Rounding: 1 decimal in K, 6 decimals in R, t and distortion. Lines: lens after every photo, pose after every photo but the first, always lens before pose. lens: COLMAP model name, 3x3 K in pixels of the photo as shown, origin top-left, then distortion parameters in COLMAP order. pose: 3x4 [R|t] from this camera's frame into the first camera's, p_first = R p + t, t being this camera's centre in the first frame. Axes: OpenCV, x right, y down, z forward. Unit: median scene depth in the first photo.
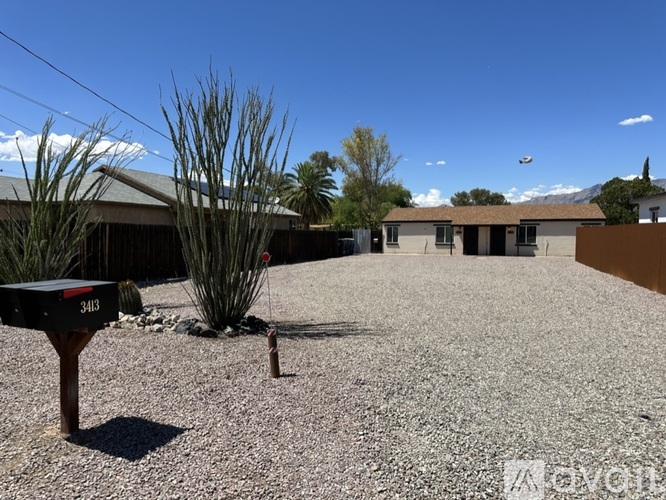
lens RADIAL K [[464.2, 0, 333.0], [0, 464.2, 250.0], [0, 0, 1]] dist [0.006915, 0.000329]
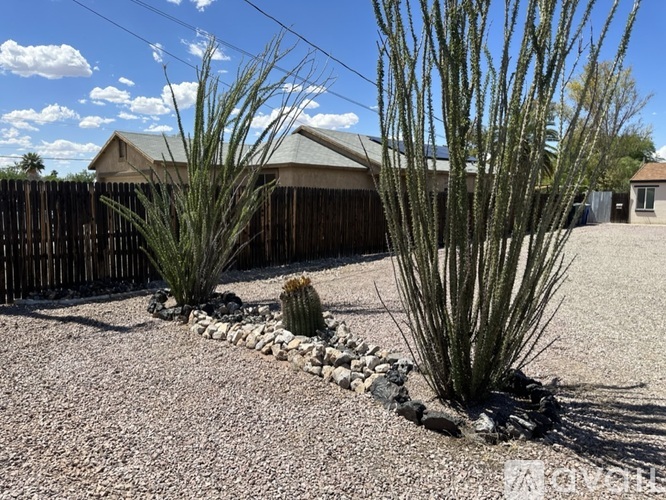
lens RADIAL K [[459.2, 0, 333.0], [0, 459.2, 250.0], [0, 0, 1]] dist [0.081861, -0.112515]
pose [[0.918091, 0.044579, -0.393855, -0.038702], [-0.012778, 0.996468, 0.083001, -0.006599], [0.396163, -0.071169, 0.915418, 0.109732]]
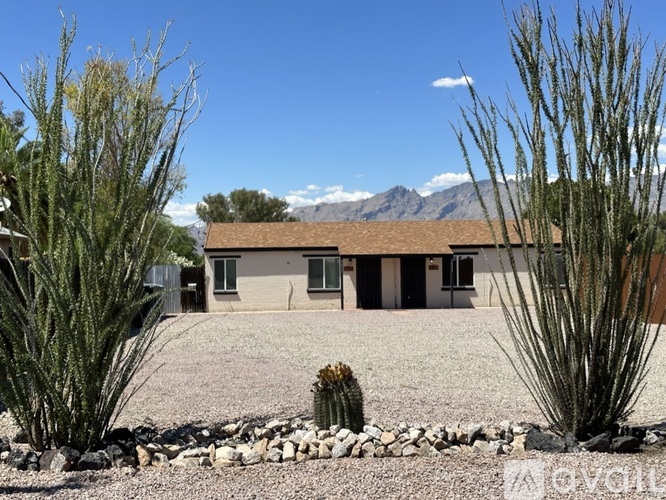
lens RADIAL K [[913.7, 0, 333.0], [0, 913.7, 250.0], [0, 0, 1]] dist [0.015780, 0.030900]
pose [[0.903325, -0.004035, 0.428938, -0.214471], [0.030697, 0.998000, -0.055260, -0.000834], [-0.427858, 0.063085, 0.901642, 0.029660]]
